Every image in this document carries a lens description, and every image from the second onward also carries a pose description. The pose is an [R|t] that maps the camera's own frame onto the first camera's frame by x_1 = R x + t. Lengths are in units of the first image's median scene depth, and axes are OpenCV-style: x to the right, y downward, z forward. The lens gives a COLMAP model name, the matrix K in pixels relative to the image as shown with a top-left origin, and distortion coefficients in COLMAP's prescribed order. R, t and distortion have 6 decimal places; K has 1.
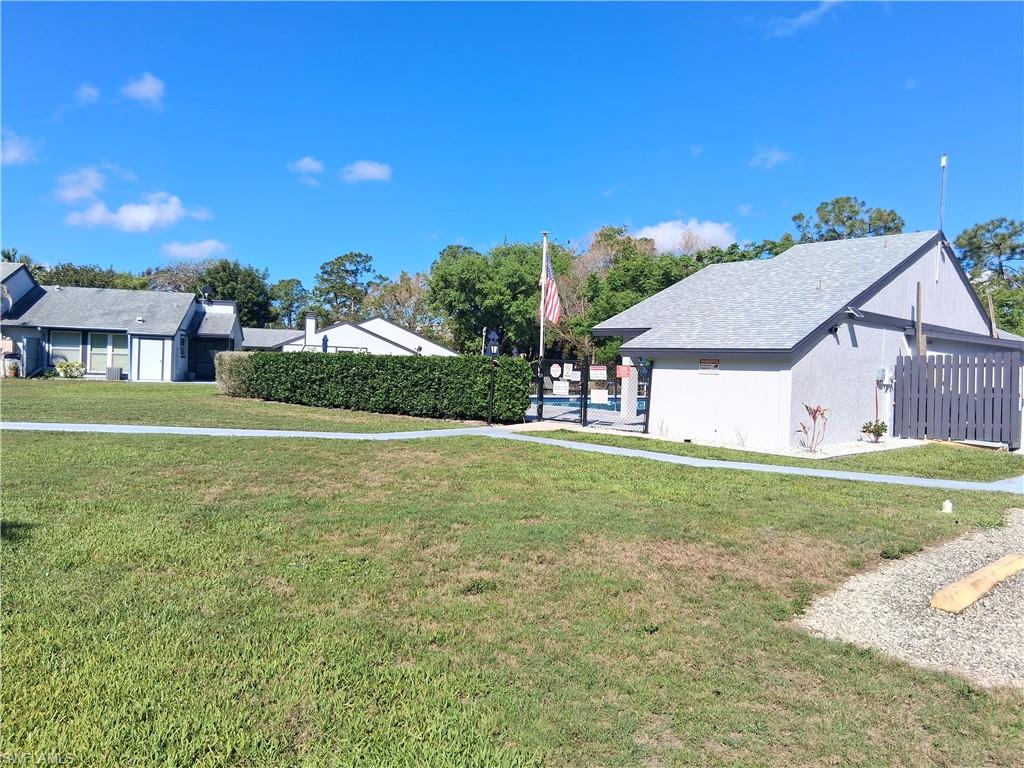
lens RADIAL K [[771.9, 0, 512.0], [0, 771.9, 384.0], [0, 0, 1]] dist [0.155732, -0.266663]
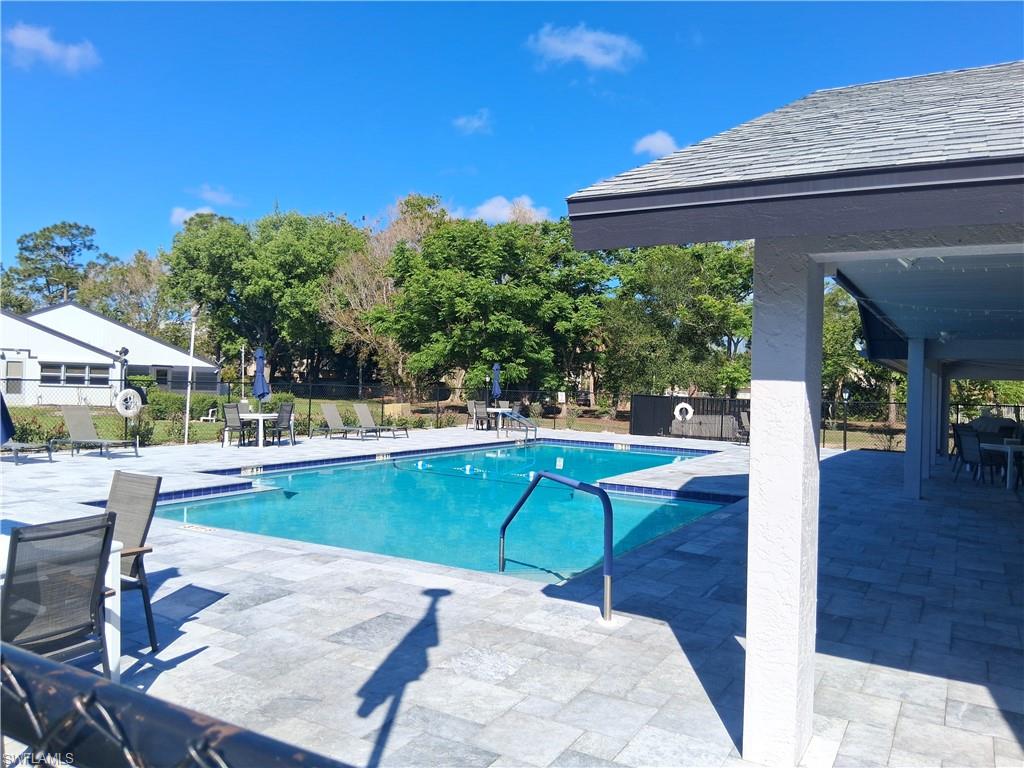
lens RADIAL K [[771.9, 0, 512.0], [0, 771.9, 384.0], [0, 0, 1]] dist [0.155732, -0.266663]
pose [[0.966019, -0.005085, 0.258420, 0.014621], [0.007051, 0.999953, -0.006684, -0.009383], [-0.258374, 0.008279, 0.966009, 0.219865]]
